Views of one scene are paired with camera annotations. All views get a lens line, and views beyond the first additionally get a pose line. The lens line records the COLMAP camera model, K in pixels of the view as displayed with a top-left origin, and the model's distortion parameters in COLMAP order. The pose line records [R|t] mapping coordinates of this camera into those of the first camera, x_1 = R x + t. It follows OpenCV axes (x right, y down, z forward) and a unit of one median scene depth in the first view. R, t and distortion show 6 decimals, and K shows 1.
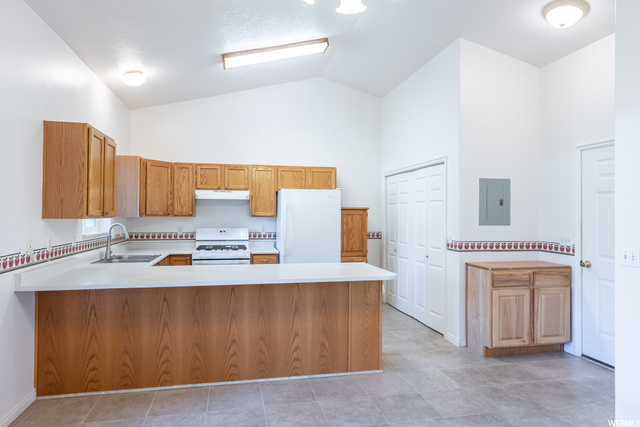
lens RADIAL K [[396.6, 0, 320.0], [0, 396.6, 213.5], [0, 0, 1]] dist [0.002269, 0.000653]
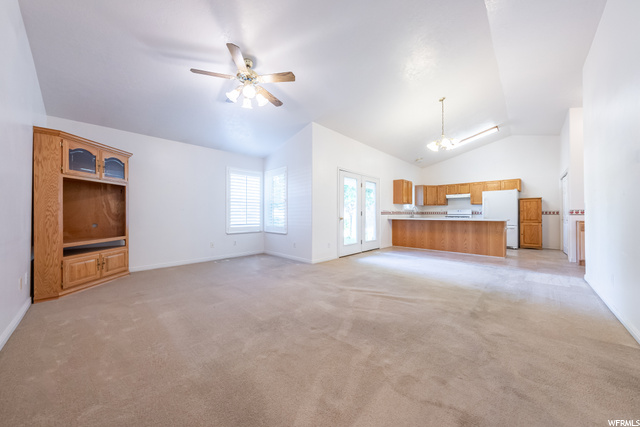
lens RADIAL K [[221.6, 0, 320.0], [0, 221.6, 213.5], [0, 0, 1]] dist [-0.001678, -0.000150]
pose [[0.558894, -0.007656, -0.829204, 0.555093], [0.005769, 0.999969, -0.005344, 0.085458], [0.829219, -0.001797, 0.558921, -0.654723]]
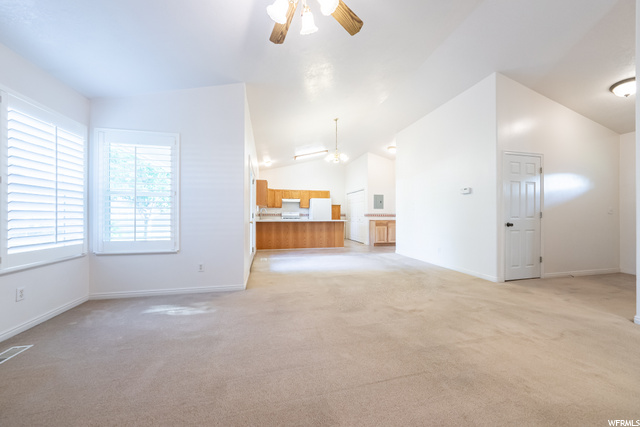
lens RADIAL K [[221.6, 0, 320.0], [0, 221.6, 213.5], [0, 0, 1]] dist [-0.001678, -0.000150]
pose [[0.999733, -0.002545, 0.022986, -0.089939], [0.002648, 0.999987, -0.004422, 0.074472], [-0.022975, 0.004482, 0.999726, -0.825810]]
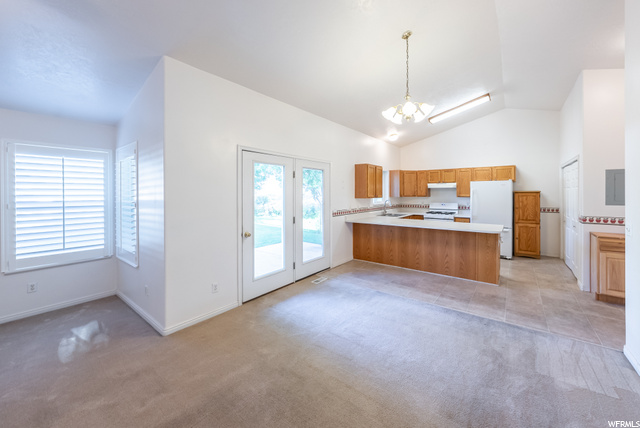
lens RADIAL K [[248.7, 0, 347.2], [0, 248.7, 194.8], [0, 0, 1]] dist [-0.000395, -0.000070]
pose [[0.686743, -0.001744, -0.726898, 0.408282], [0.009730, 0.999930, 0.006793, -0.018427], [0.726835, -0.011738, 0.686712, -0.203148]]
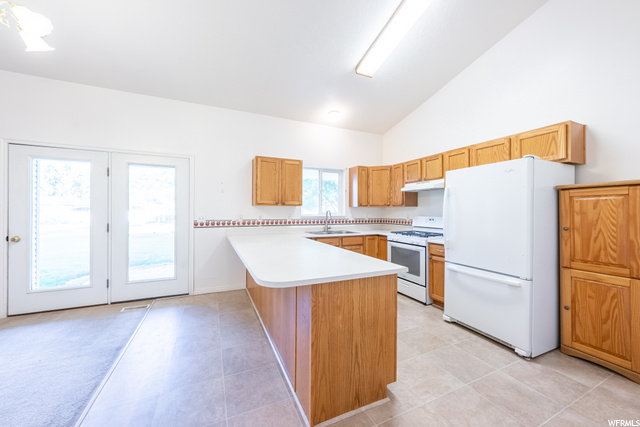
lens RADIAL K [[239.0, 0, 320.0], [0, 239.0, 213.5], [0, 0, 1]] dist [-0.000080, 0.000091]
pose [[0.208378, 0.000910, -0.978048, 0.438893], [-0.000279, 1.000000, 0.000871, 0.036998], [0.978048, 0.000091, 0.208378, 0.759526]]
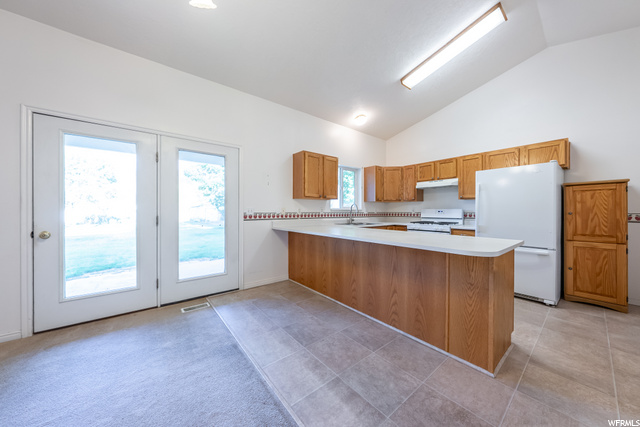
lens RADIAL K [[219.7, 0, 320.0], [0, 219.7, 213.5], [0, 0, 1]] dist [-0.000519, -0.000006]
pose [[0.444869, 0.001236, -0.895595, 0.317450], [0.005894, 0.999973, 0.004308, 0.061749], [0.895576, -0.007195, 0.444850, 0.412647]]
